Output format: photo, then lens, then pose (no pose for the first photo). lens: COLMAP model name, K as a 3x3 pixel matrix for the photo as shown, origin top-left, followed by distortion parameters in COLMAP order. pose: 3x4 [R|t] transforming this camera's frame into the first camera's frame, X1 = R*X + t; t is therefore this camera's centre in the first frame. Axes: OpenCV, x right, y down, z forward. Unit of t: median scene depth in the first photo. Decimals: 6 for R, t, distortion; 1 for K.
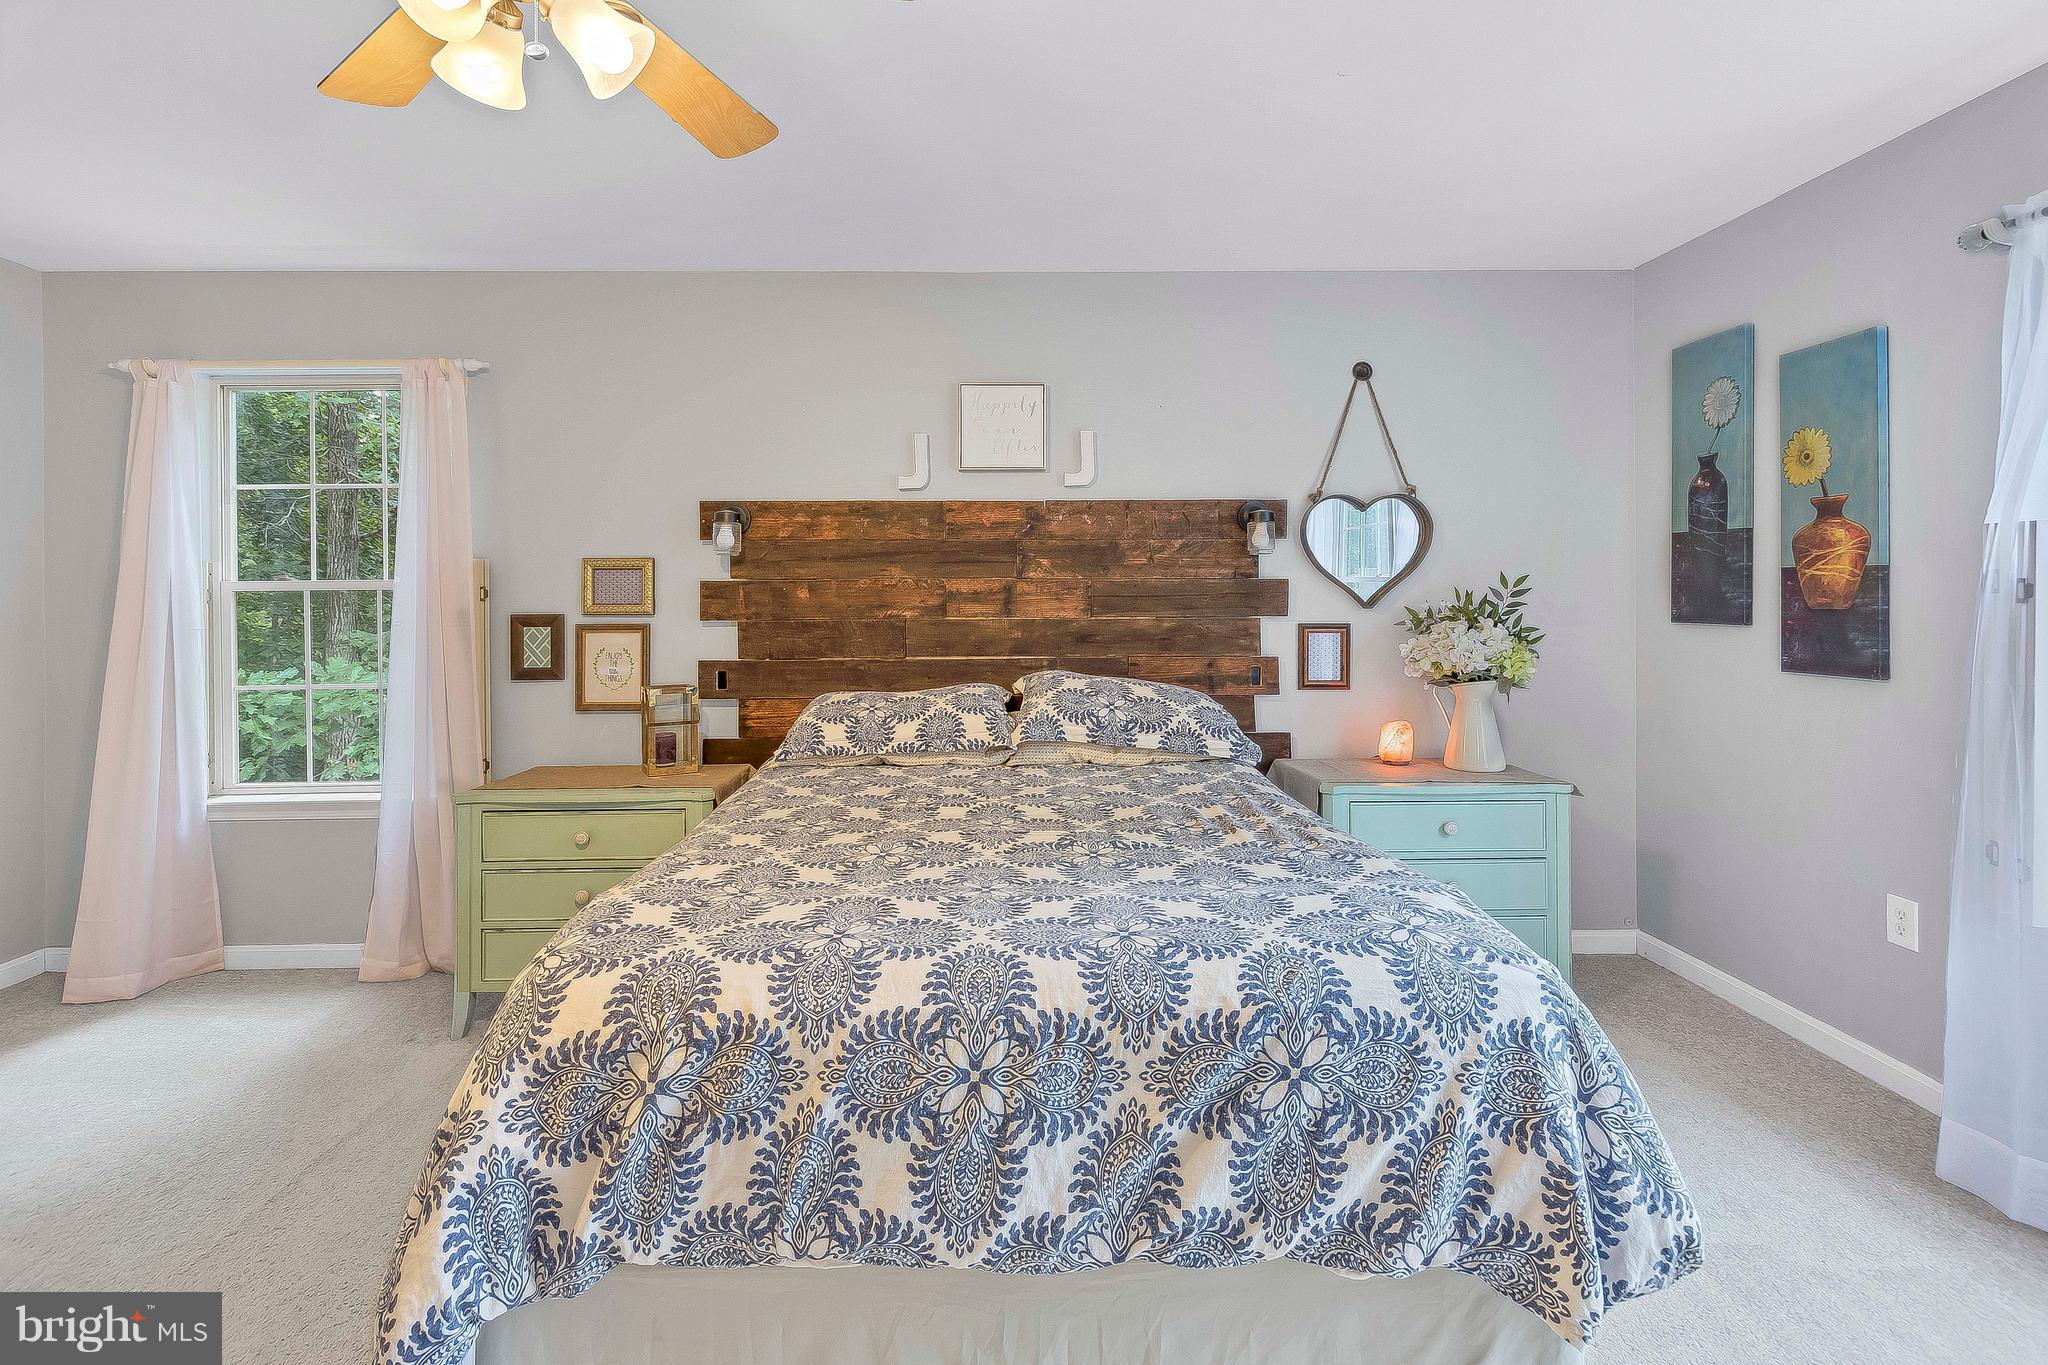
lens RADIAL K [[937.7, 0, 1021.1], [0, 937.7, 599.0], [0, 0, 1]] dist [0.000891, -0.000196]
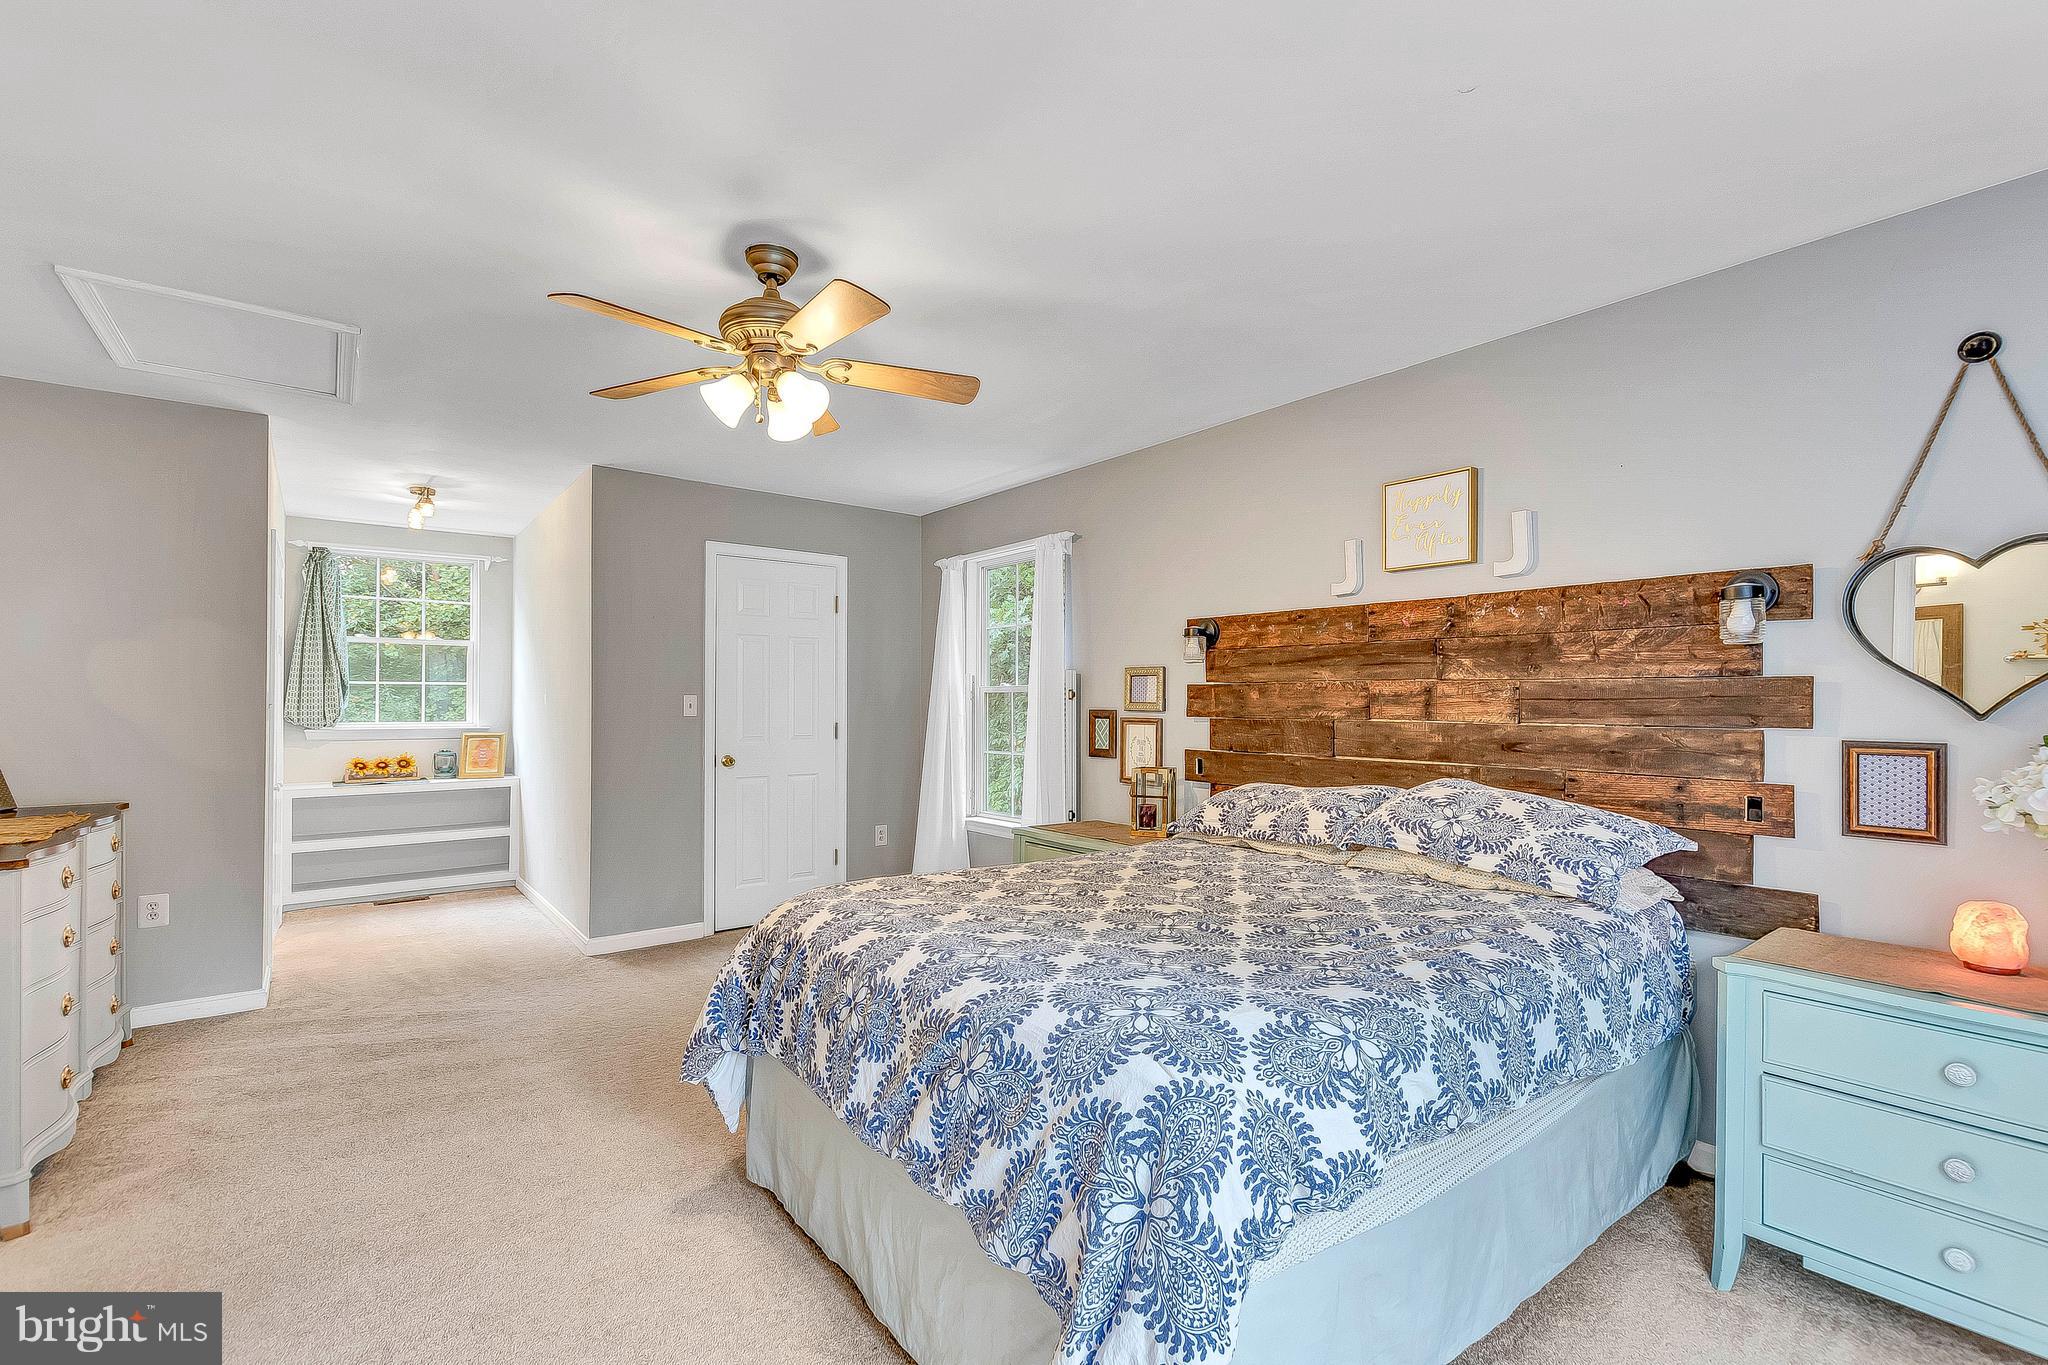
lens RADIAL K [[909.8, 0, 1024.4], [0, 909.8, 699.7], [0, 0, 1]] dist [-0.000250, 0.000141]
pose [[0.597937, 0.006900, -0.801514, 0.482790], [-0.007002, 0.999970, 0.003385, -0.001857], [0.801513, 0.003588, 0.597967, 0.116284]]
